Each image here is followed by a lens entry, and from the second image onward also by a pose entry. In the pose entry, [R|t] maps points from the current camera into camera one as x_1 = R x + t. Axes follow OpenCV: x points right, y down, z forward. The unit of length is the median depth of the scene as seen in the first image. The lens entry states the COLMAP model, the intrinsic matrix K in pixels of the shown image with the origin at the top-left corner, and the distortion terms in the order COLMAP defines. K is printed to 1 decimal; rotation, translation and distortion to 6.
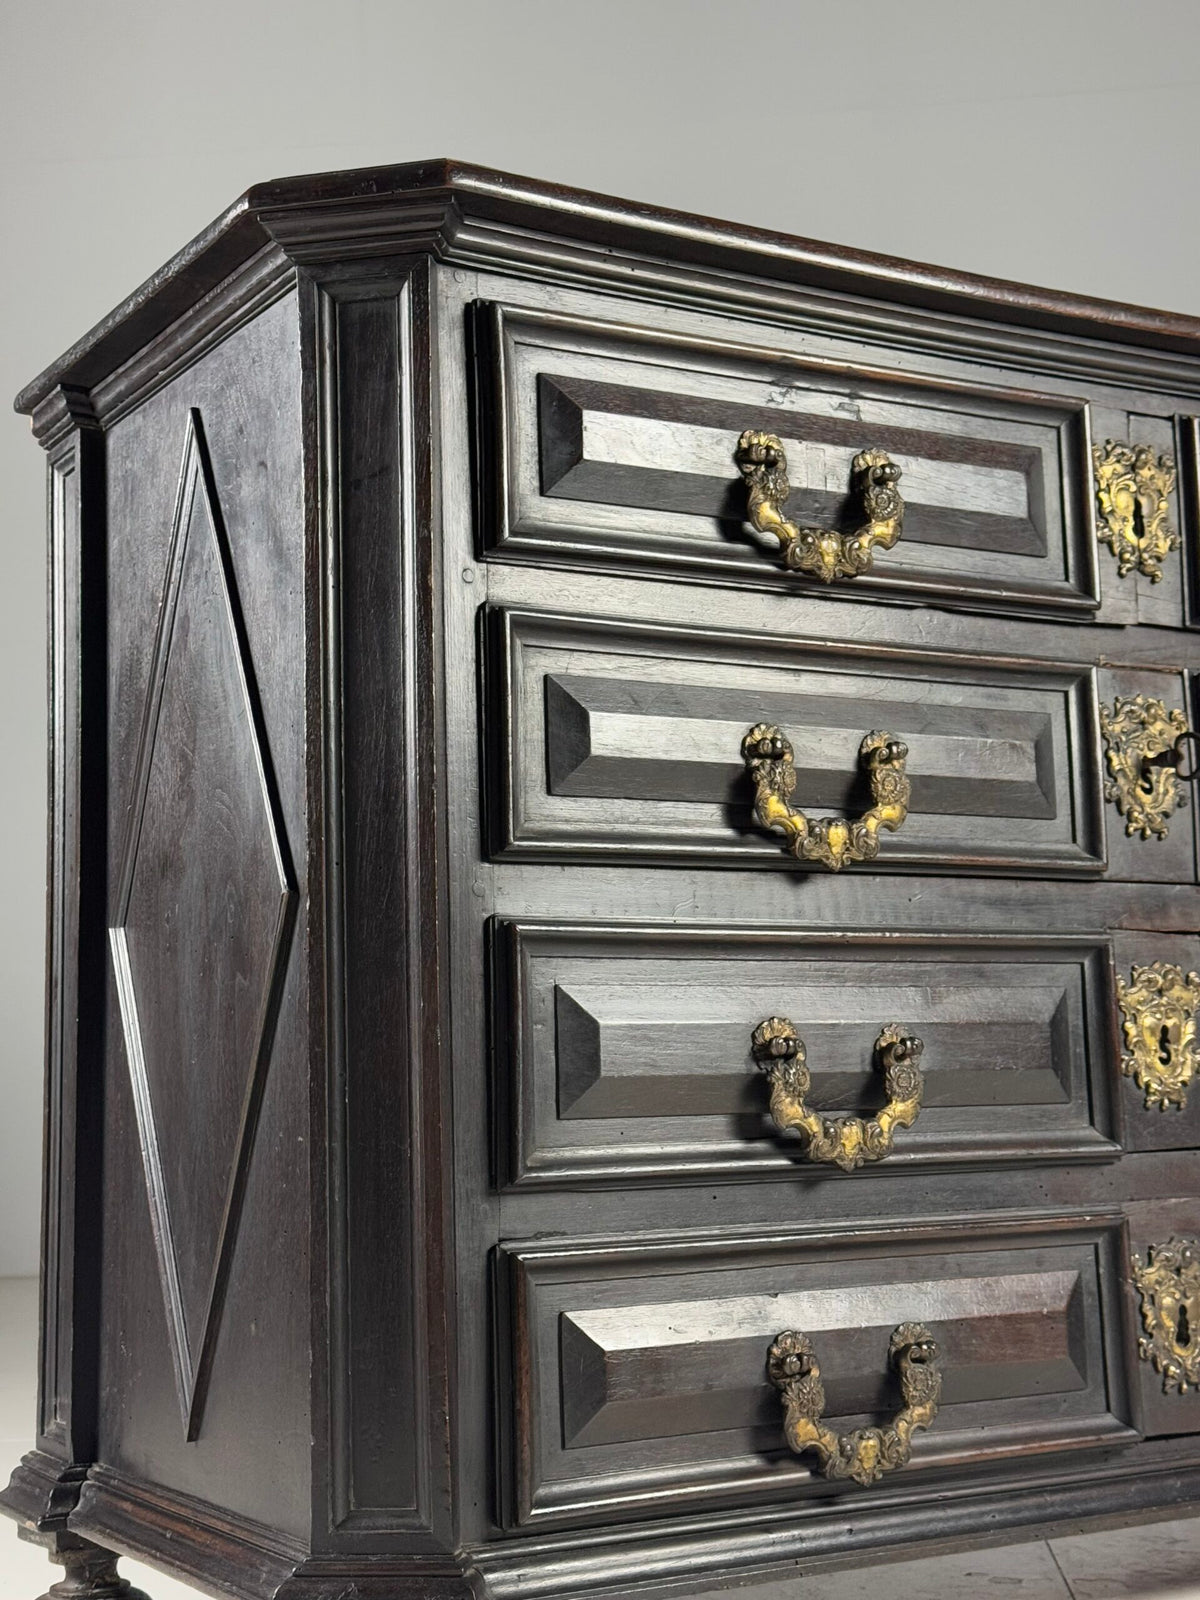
lens RADIAL K [[2217.5, 0, 589.6], [0, 2217.5, 810.1], [0, 0, 1]] dist [0.132408, 0.000000]
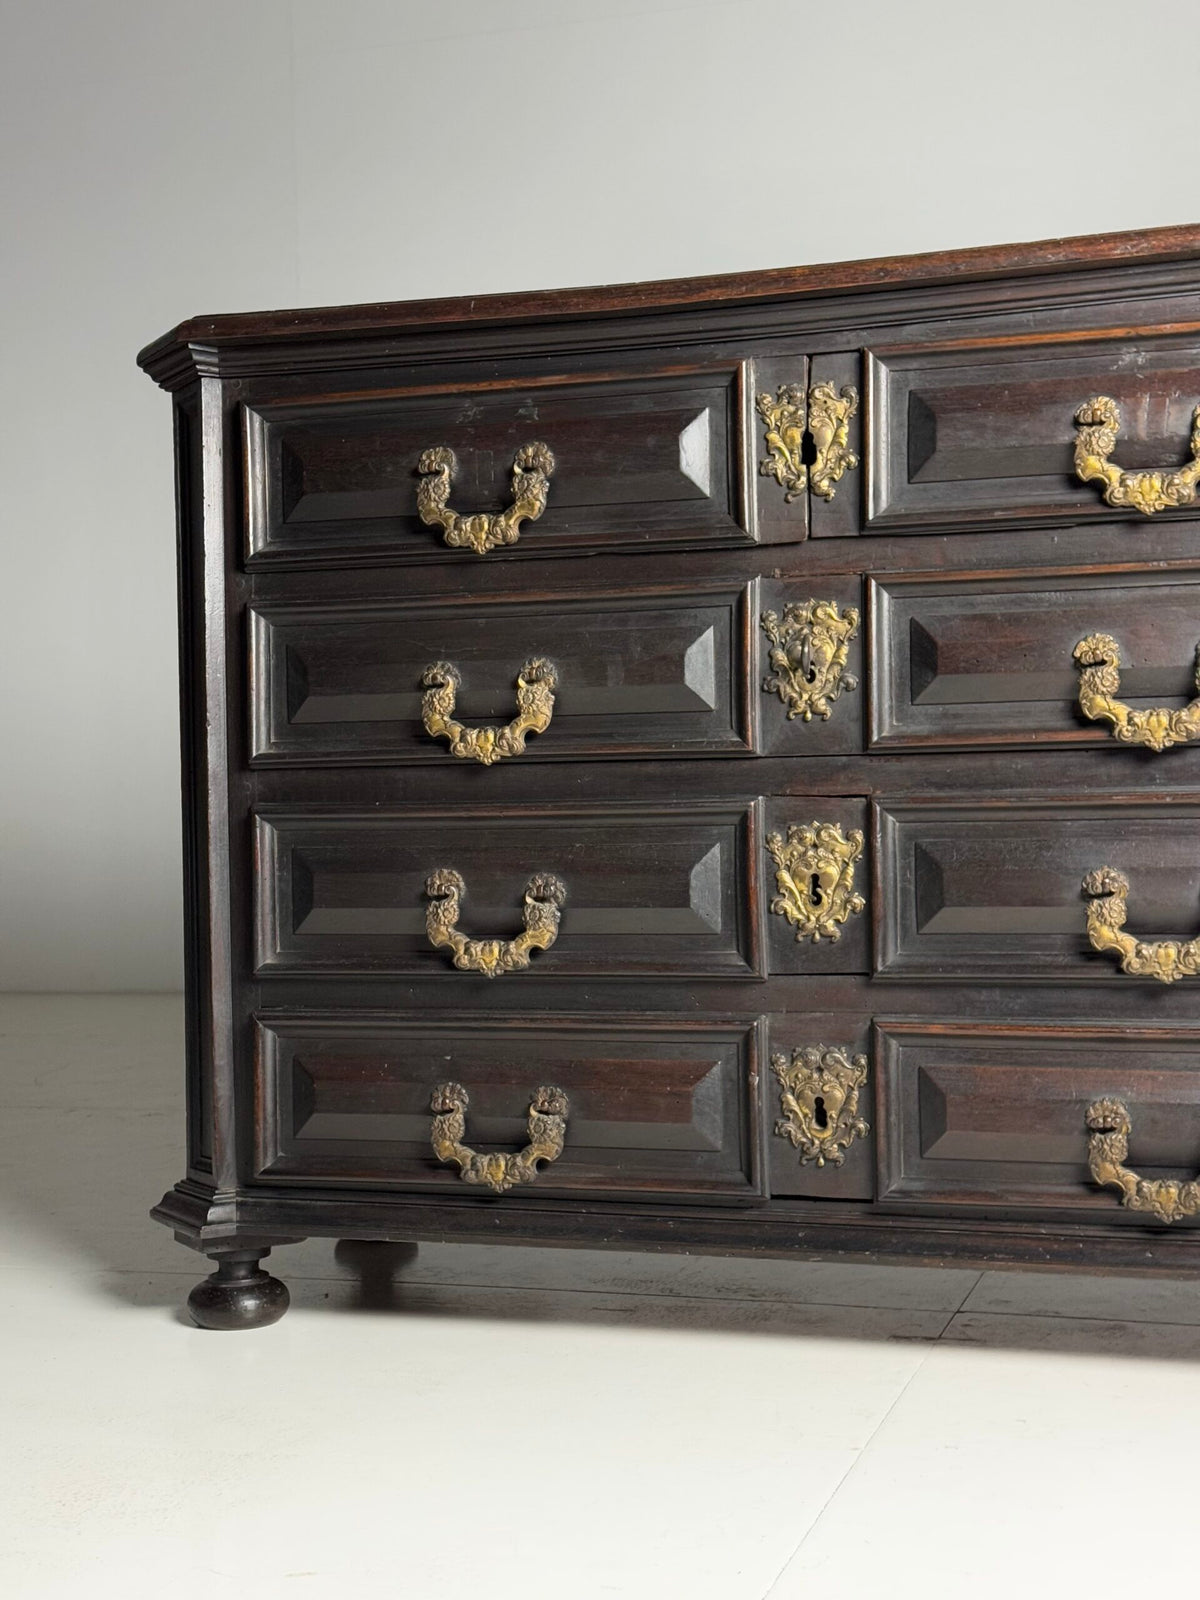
lens RADIAL K [[2217.5, 0, 595.5], [0, 2217.5, 807.3], [0, 0, 1]] dist [0.132408, 0.000000]
pose [[0.672034, 0.010267, -0.740449, 1.108711], [0.087220, 0.991847, 0.092914, -0.064926], [0.735366, -0.127023, 0.665659, 0.113998]]
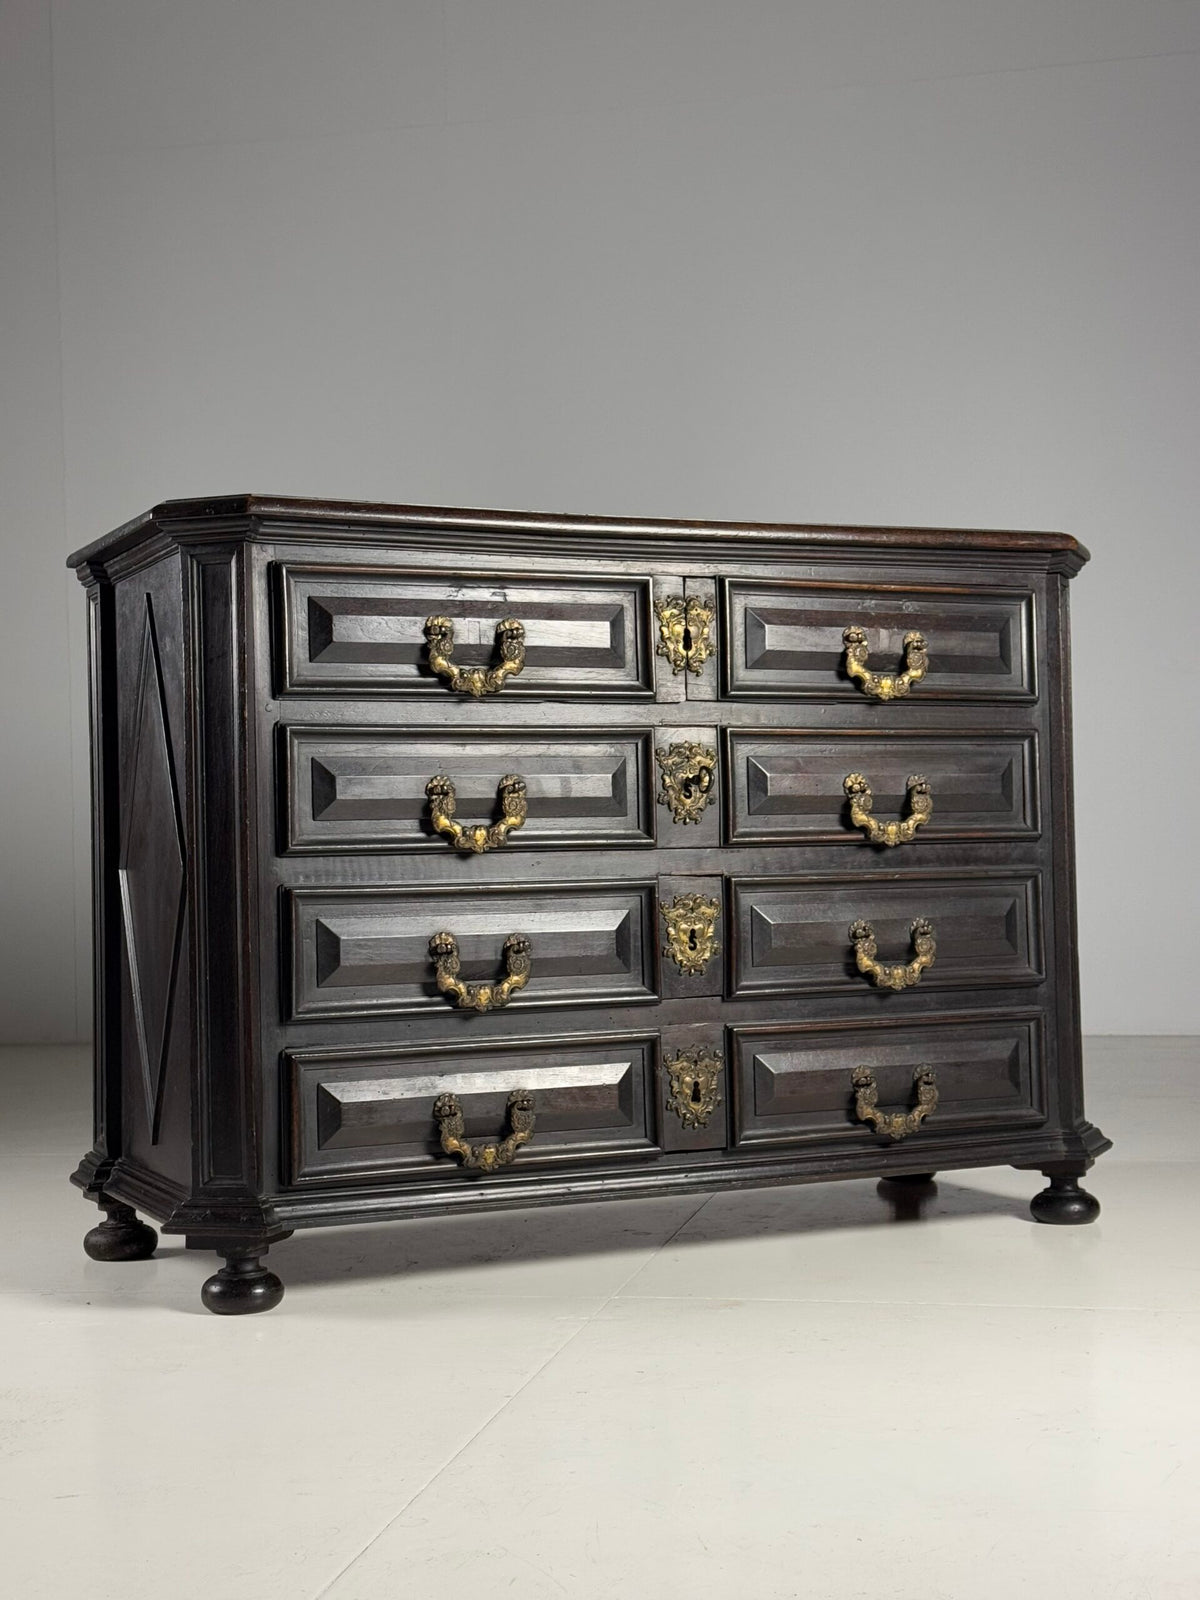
lens RADIAL K [[2217.5, 0, 597.3], [0, 2217.5, 806.7], [0, 0, 1]] dist [0.132408, 0.000000]
pose [[0.994669, 0.001961, -0.103103, 0.375673], [0.008436, 0.994920, 0.100311, -0.185694], [0.102776, -0.100646, 0.989600, -0.780375]]
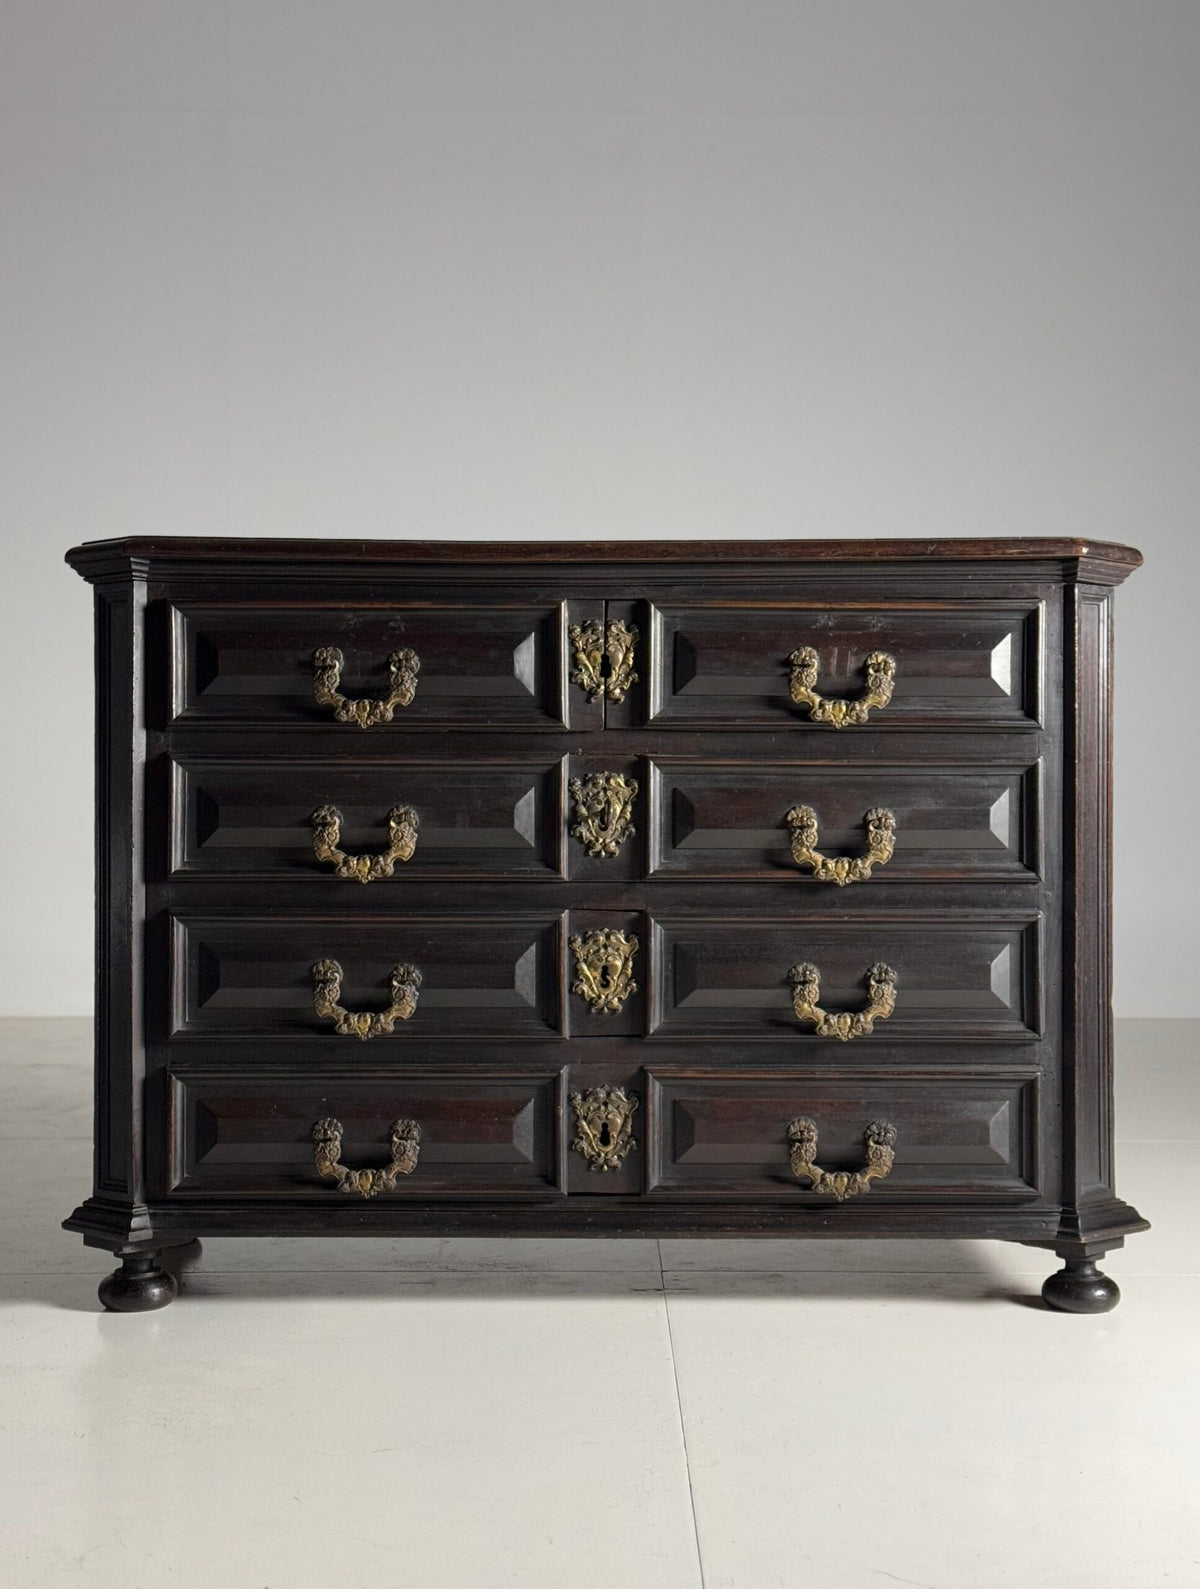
lens RADIAL K [[2166.8, 0, 608.3], [0, 2166.8, 823.7], [0, 0, 1]] dist [0.128397, 0.000000]
pose [[0.861402, 0.027900, -0.507157, 1.143983], [0.036782, 0.992442, 0.117071, -0.216233], [0.506591, -0.119500, 0.853865, -0.433001]]
